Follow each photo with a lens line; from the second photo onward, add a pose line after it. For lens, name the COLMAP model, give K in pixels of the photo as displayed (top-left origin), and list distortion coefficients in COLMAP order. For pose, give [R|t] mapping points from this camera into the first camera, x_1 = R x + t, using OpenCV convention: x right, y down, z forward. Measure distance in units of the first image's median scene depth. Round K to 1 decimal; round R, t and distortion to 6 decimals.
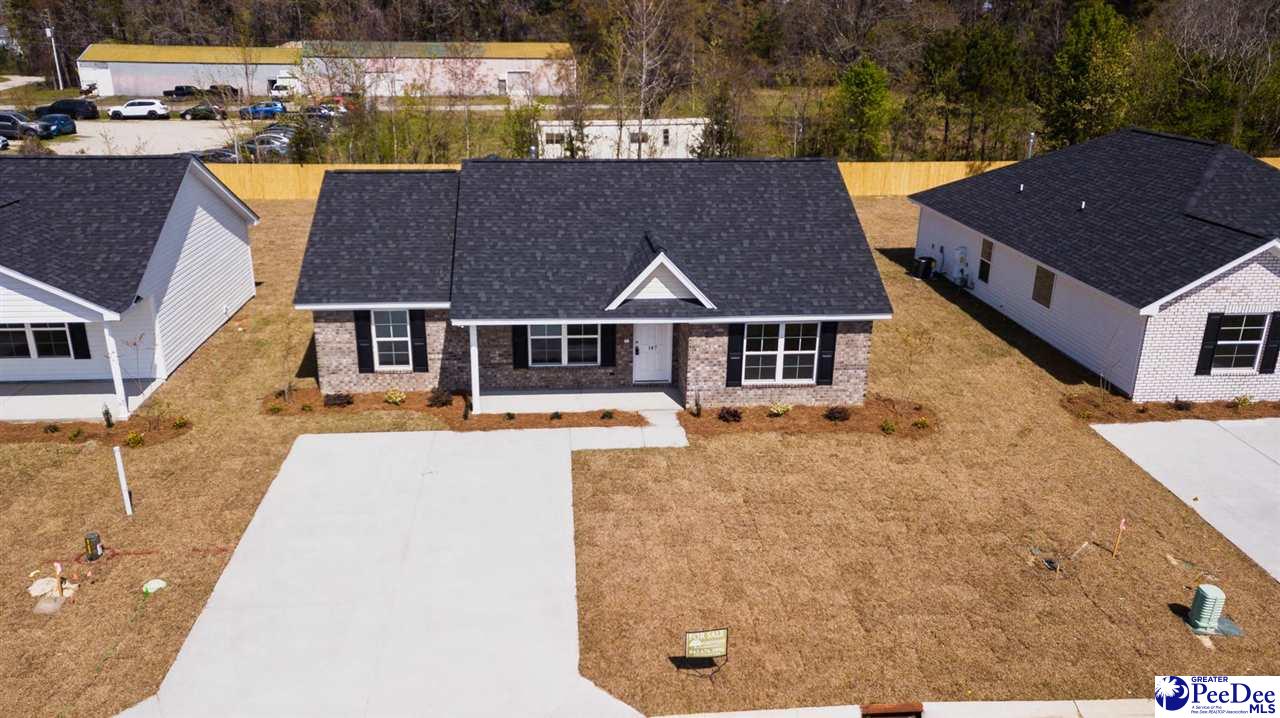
lens RADIAL K [[962.2, 0, 630.4], [0, 962.2, 366.3], [0, 0, 1]] dist [0.046745, -0.008484]
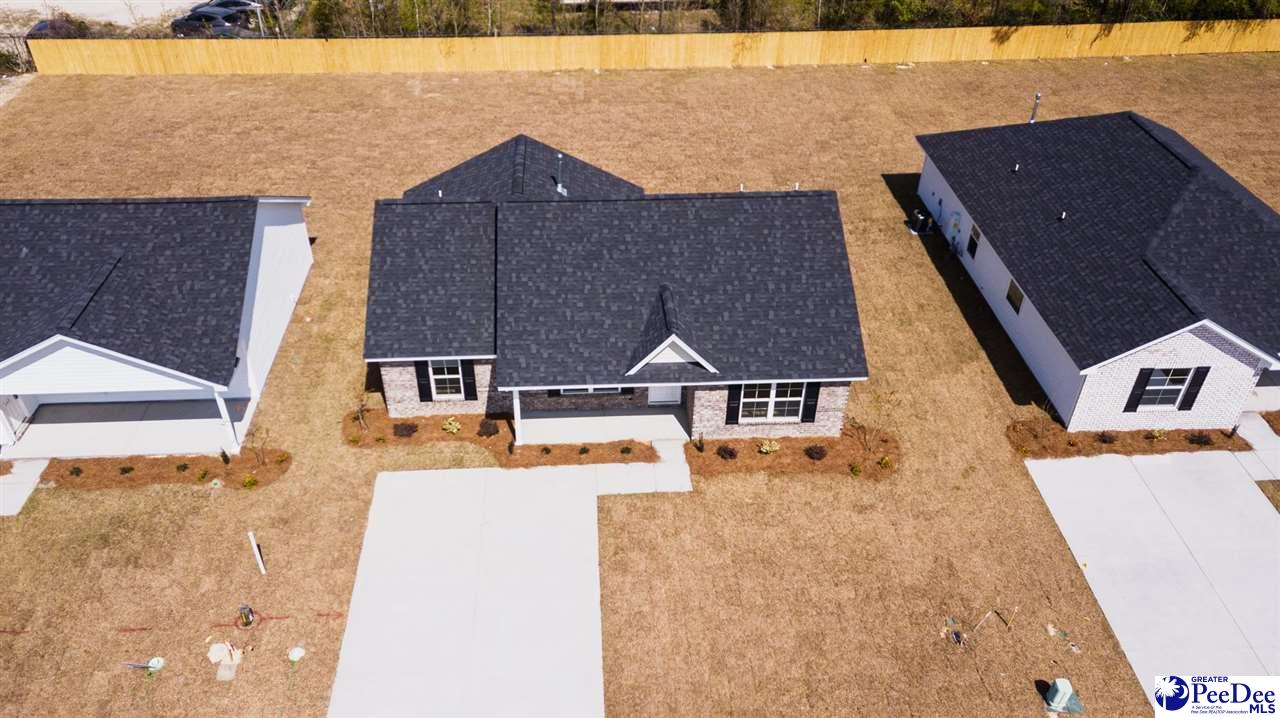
lens RADIAL K [[962.2, 0, 631.4], [0, 962.2, 362.4], [0, 0, 1]] dist [0.046745, -0.008484]
pose [[0.999738, 0.014687, -0.017543, 0.002028], [-0.008862, 0.955484, 0.294911, -0.404251], [0.021094, -0.294678, 0.955364, -0.126735]]
